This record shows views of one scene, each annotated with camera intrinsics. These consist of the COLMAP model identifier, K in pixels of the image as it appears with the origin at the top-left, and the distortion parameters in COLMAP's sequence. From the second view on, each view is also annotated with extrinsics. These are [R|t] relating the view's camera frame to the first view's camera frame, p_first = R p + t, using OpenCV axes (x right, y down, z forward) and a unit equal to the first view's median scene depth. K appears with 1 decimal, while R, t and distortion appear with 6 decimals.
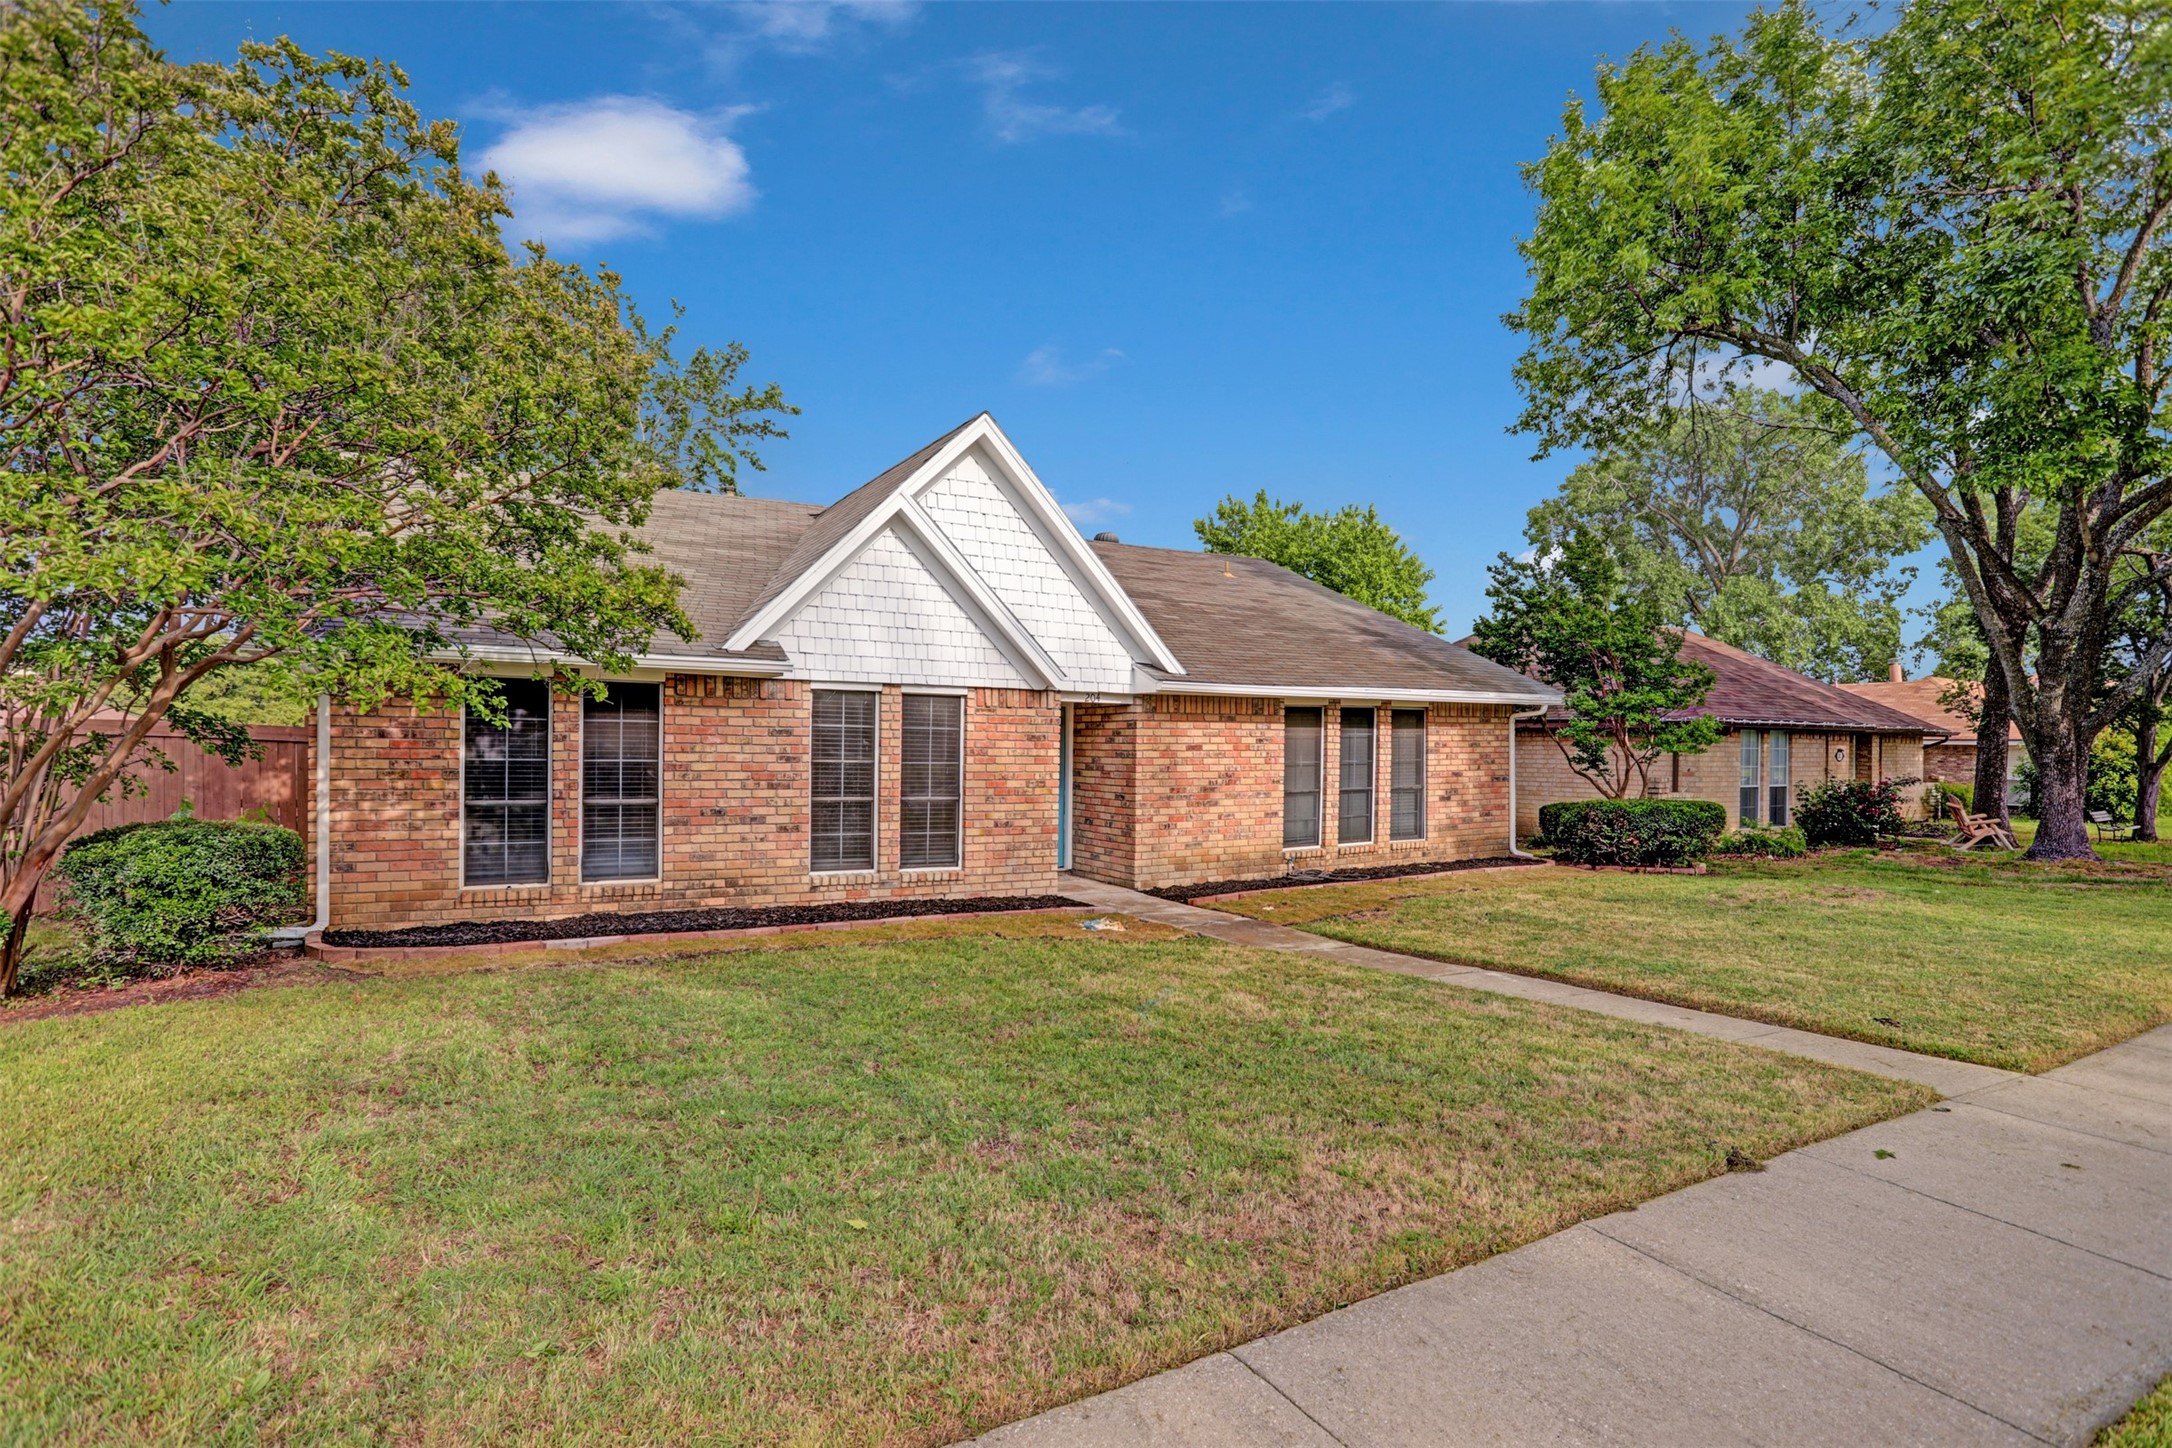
lens RADIAL K [[1082.1, 0, 1089.4], [0, 1082.1, 740.9], [0, 0, 1]] dist [-0.074488, 0.033301]
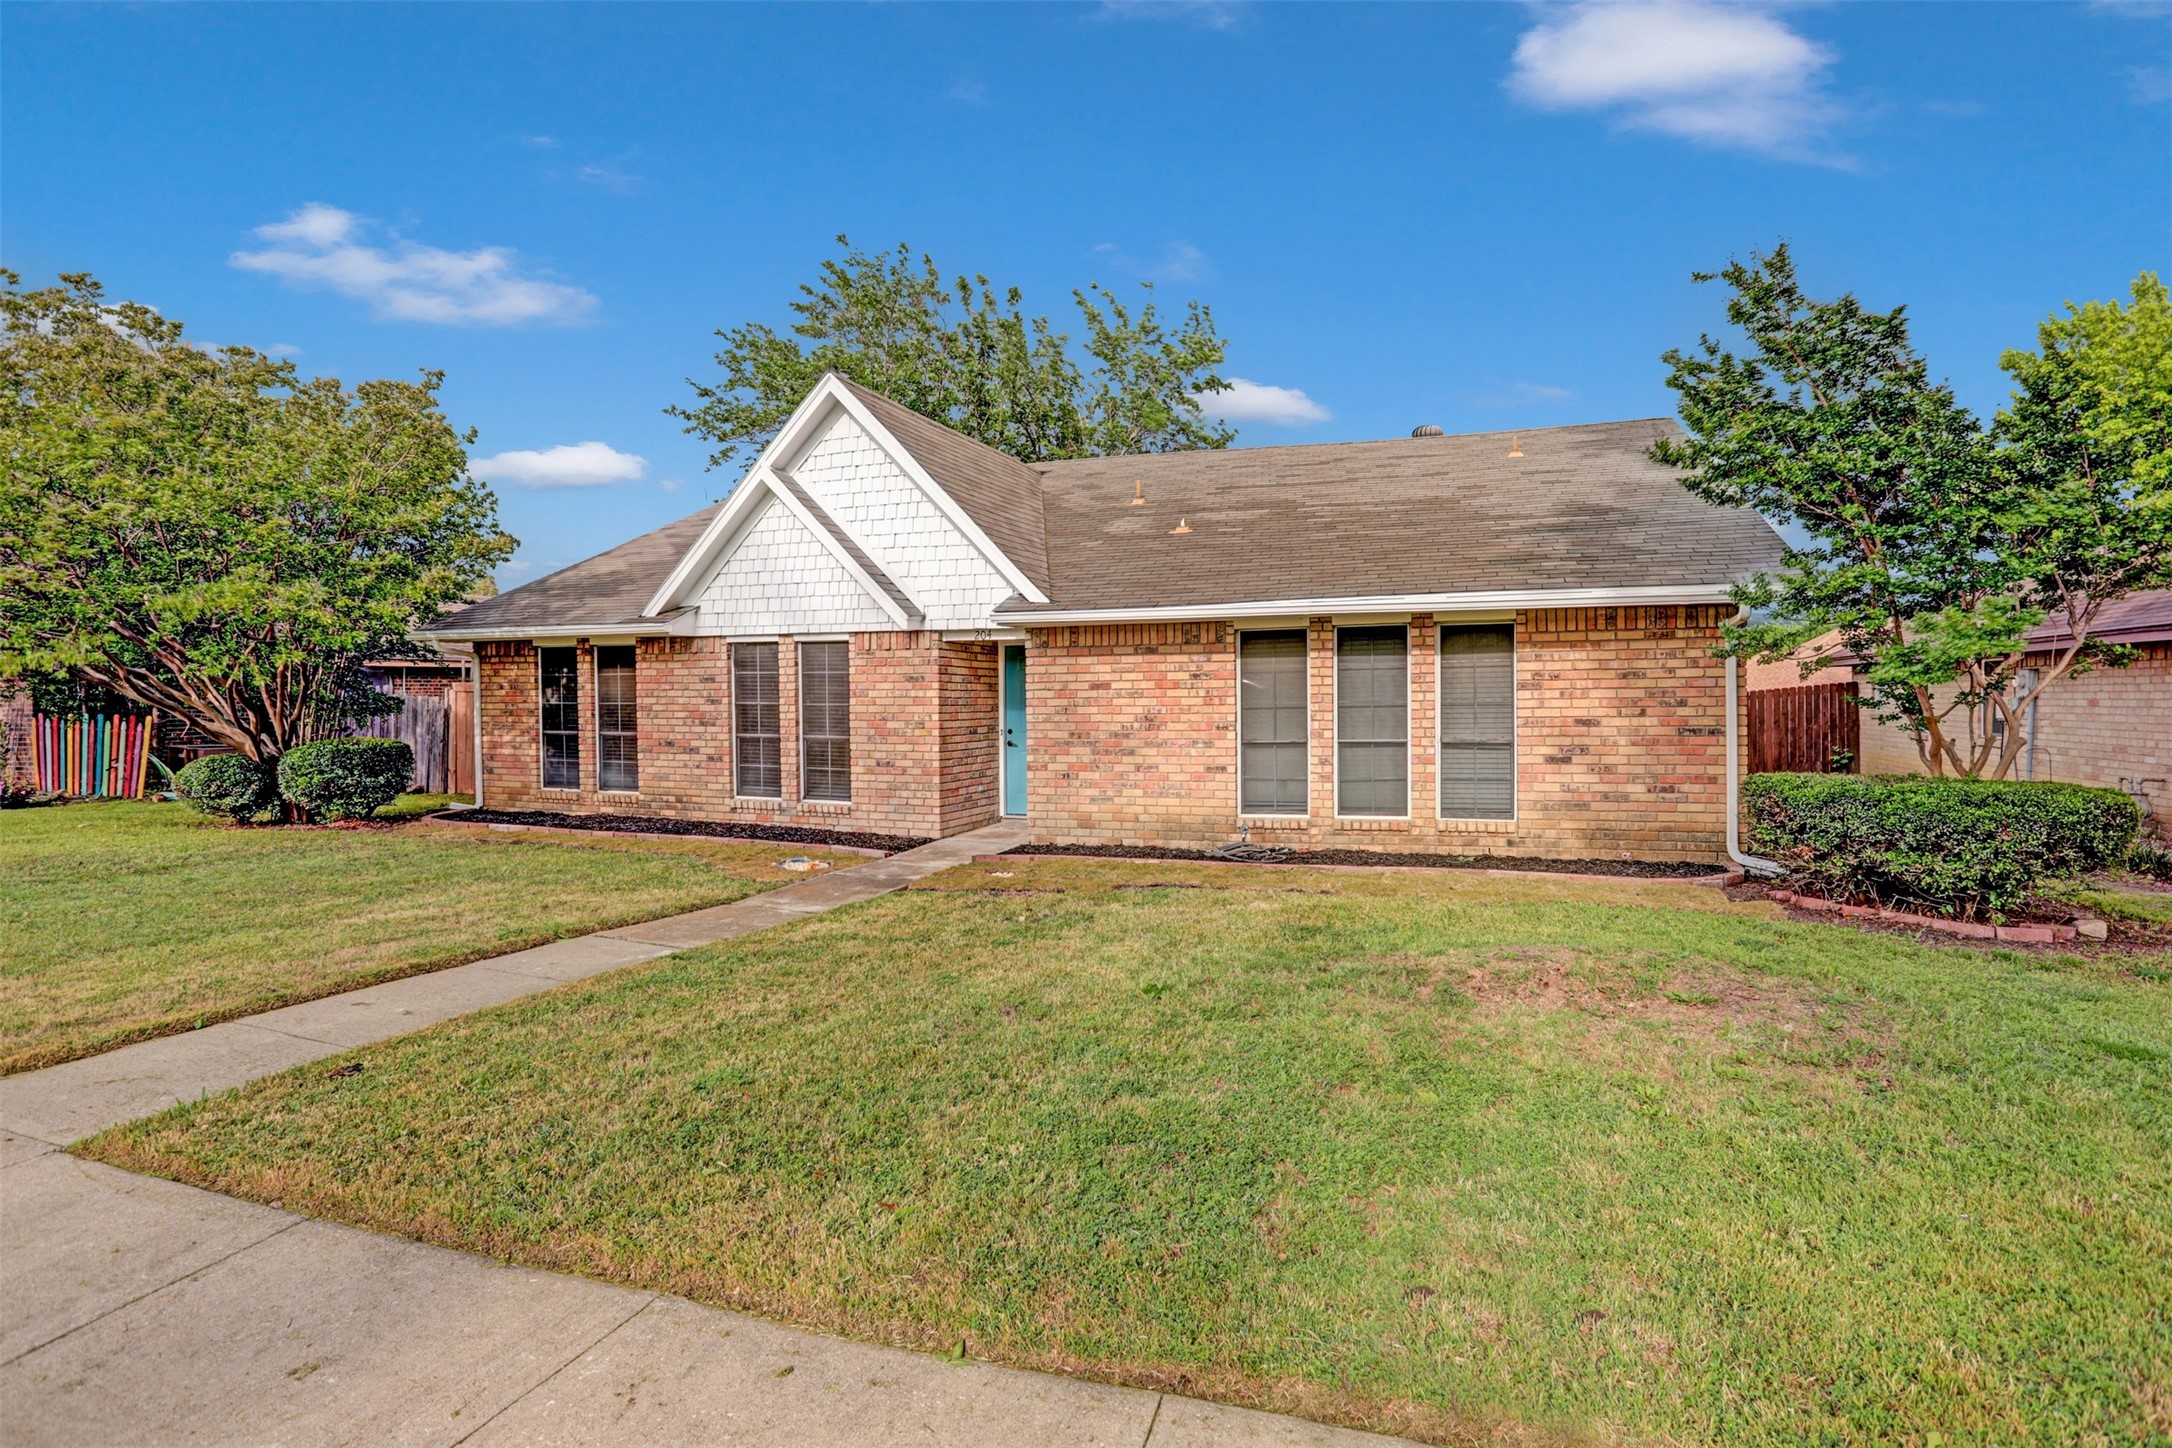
lens RADIAL K [[1082.1, 0, 1089.4], [0, 1082.1, 740.9], [0, 0, 1]] dist [-0.074488, 0.033301]
pose [[0.644562, 0.022636, -0.764217, 0.867829], [0.014187, 0.999035, 0.041557, 0.016052], [0.764420, -0.037628, 0.643619, 0.511982]]
